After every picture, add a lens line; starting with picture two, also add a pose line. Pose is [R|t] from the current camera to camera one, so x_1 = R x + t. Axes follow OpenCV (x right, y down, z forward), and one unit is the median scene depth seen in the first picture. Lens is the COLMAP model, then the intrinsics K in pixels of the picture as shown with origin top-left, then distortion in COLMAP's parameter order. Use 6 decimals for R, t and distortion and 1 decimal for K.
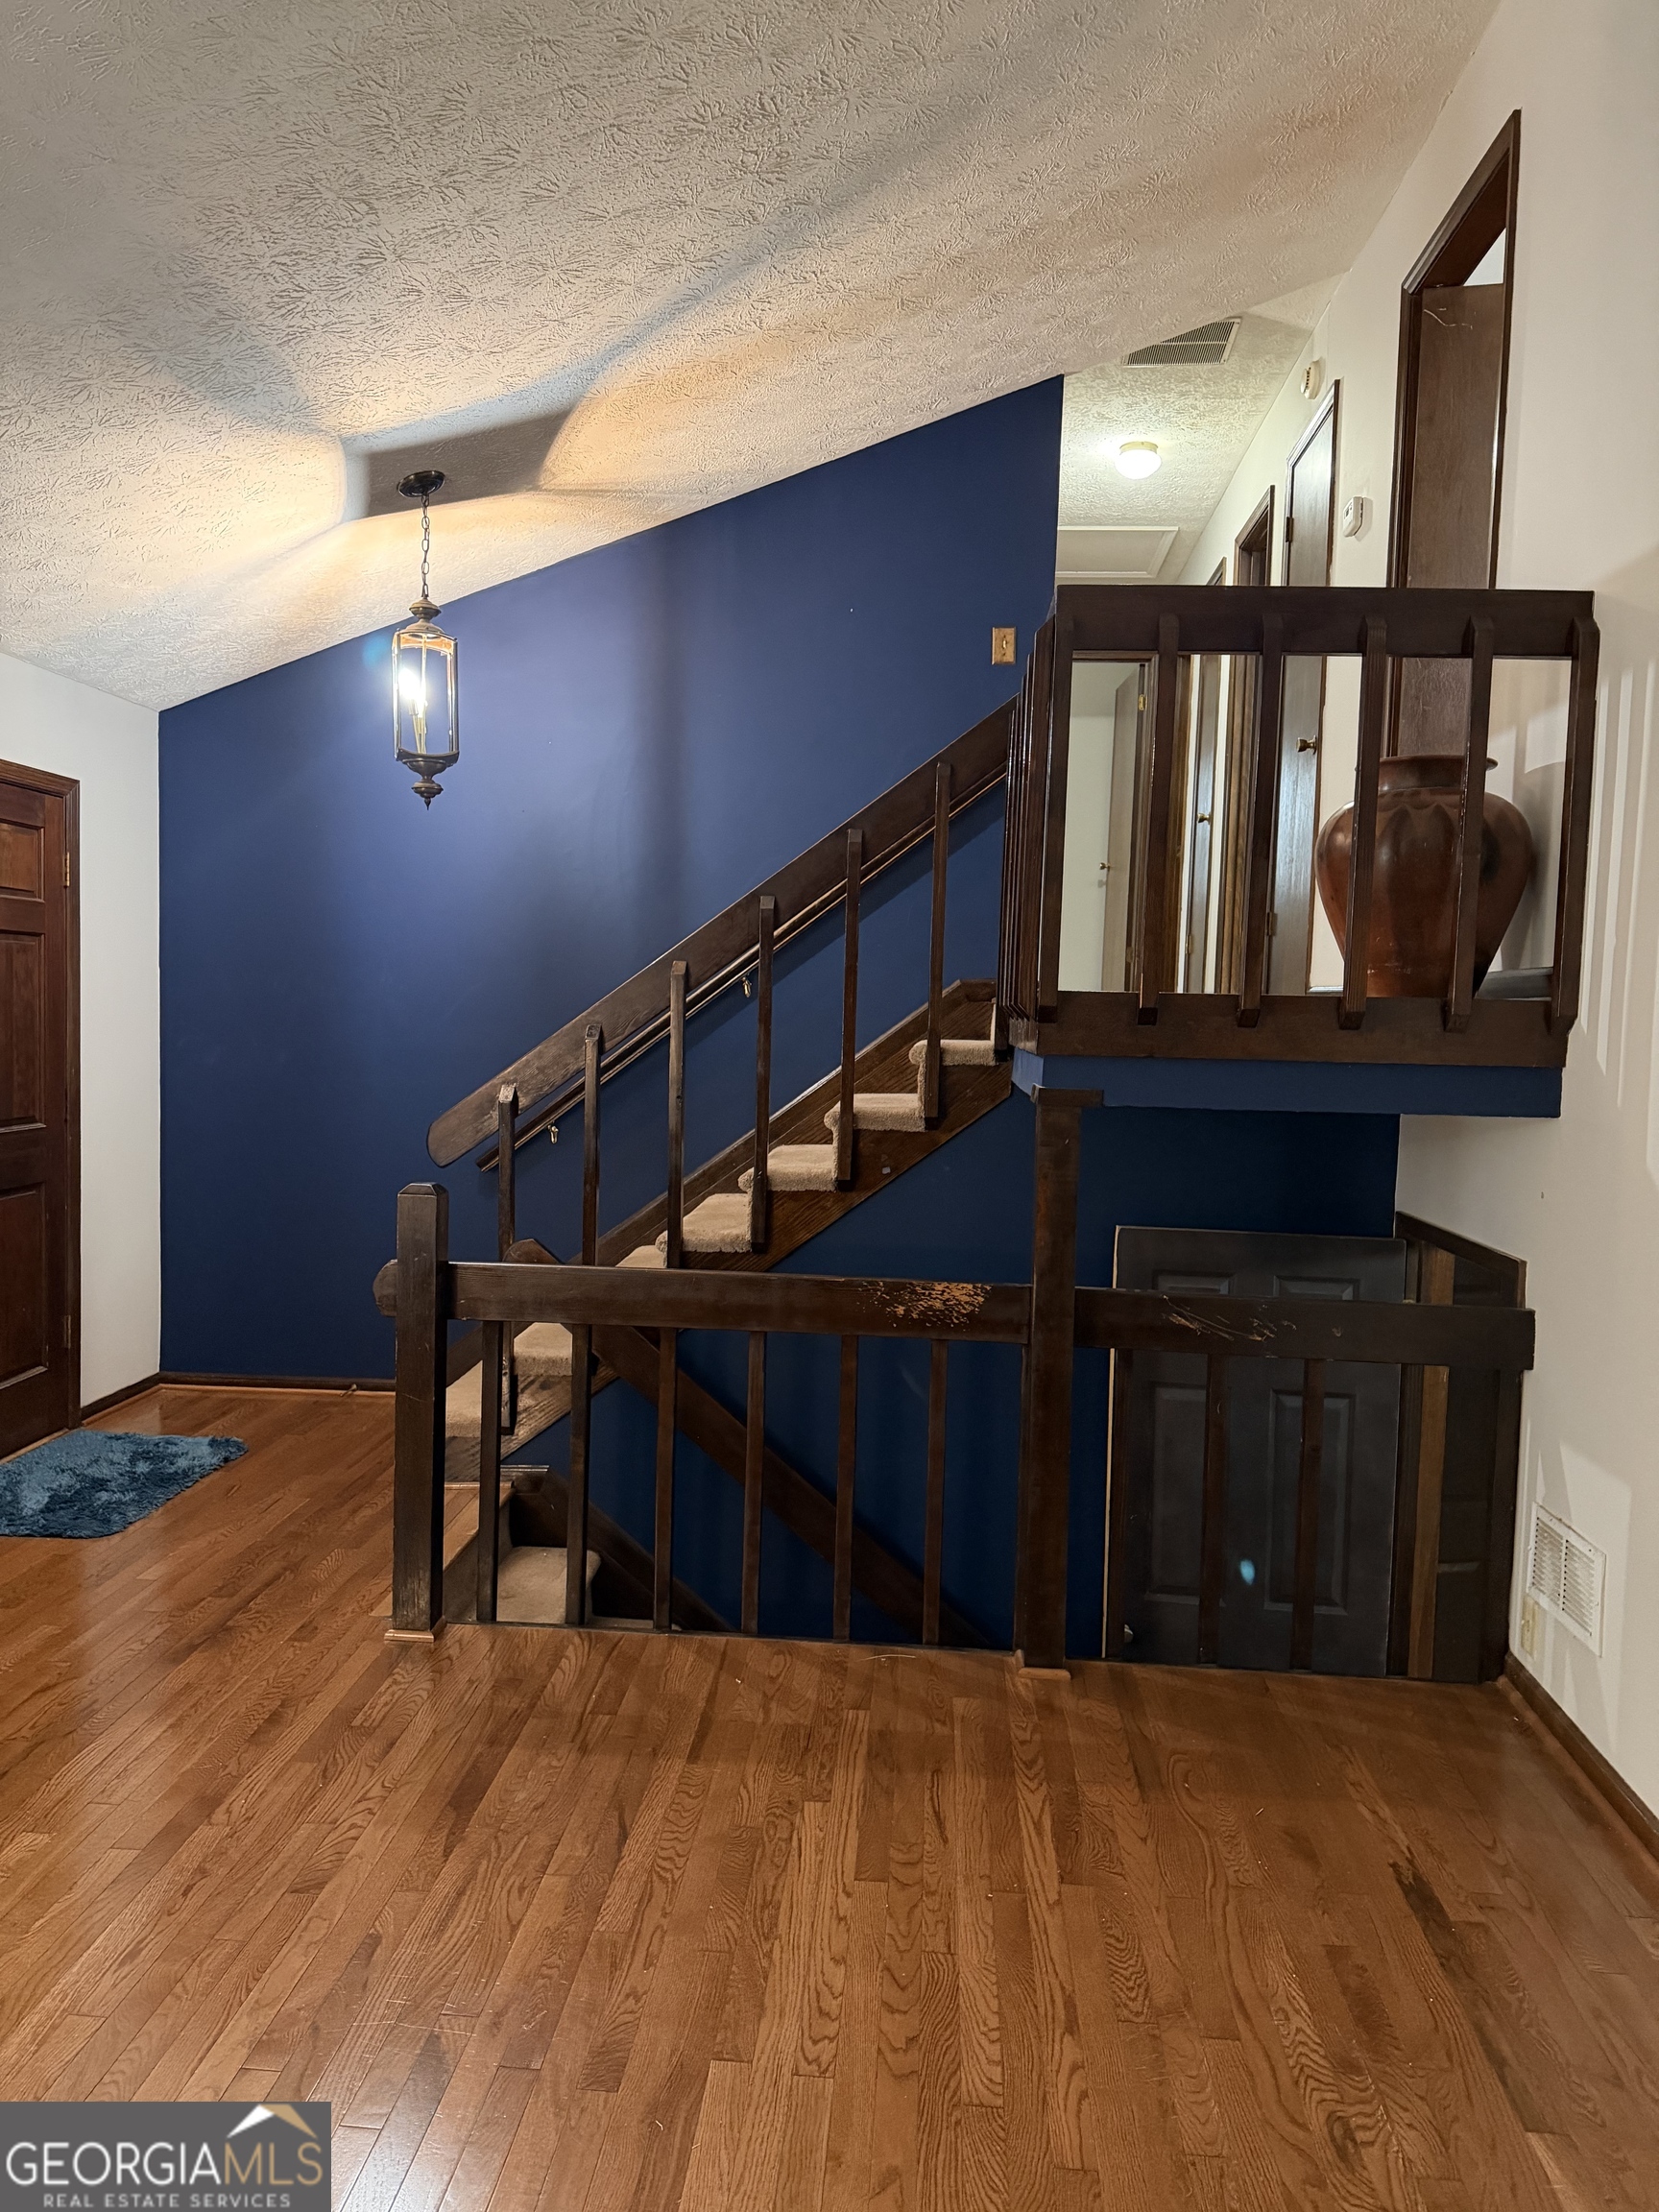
lens RADIAL K [[1552.1, 0, 823.6], [0, 1552.1, 1115.7], [0, 0, 1]] dist [0.102481, -0.136567]
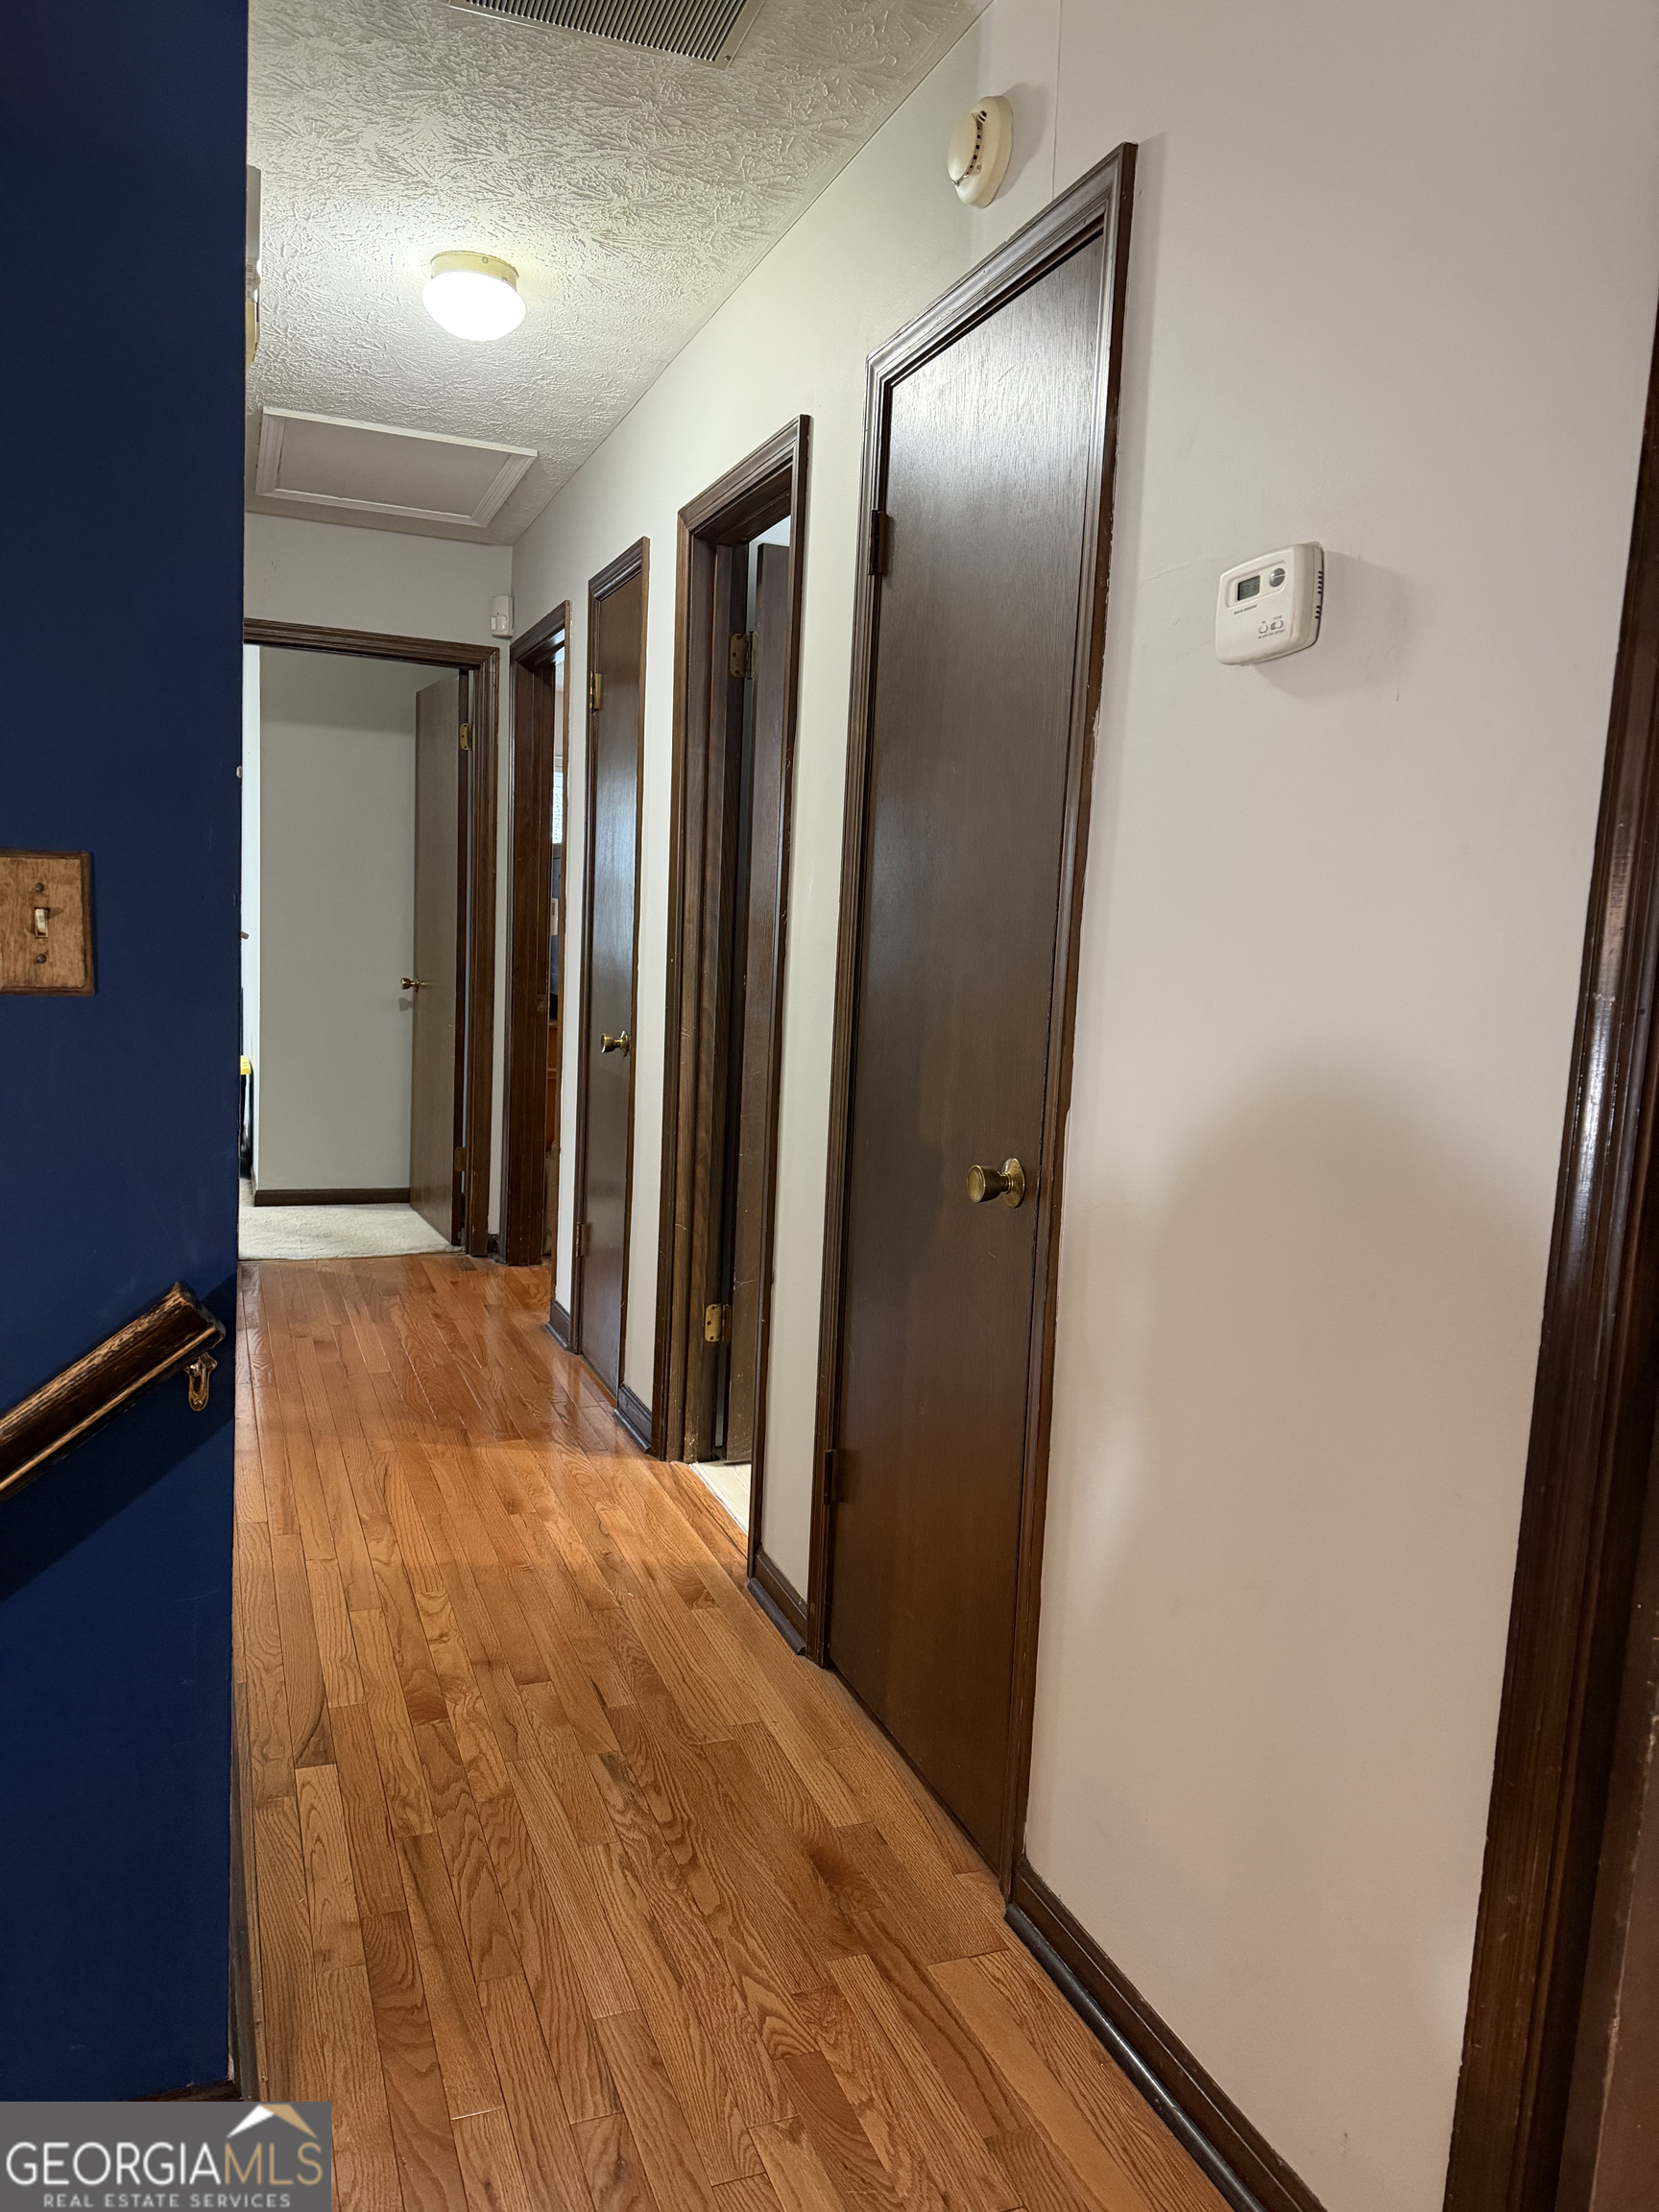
lens RADIAL K [[1552.1, 0, 823.6], [0, 1552.1, 1115.7], [0, 0, 1]] dist [0.102481, -0.136567]
pose [[0.902565, -0.038692, 0.428811, 0.097115], [0.008630, 0.997380, 0.071829, -0.236541], [-0.430467, -0.061130, 0.900534, 0.590559]]
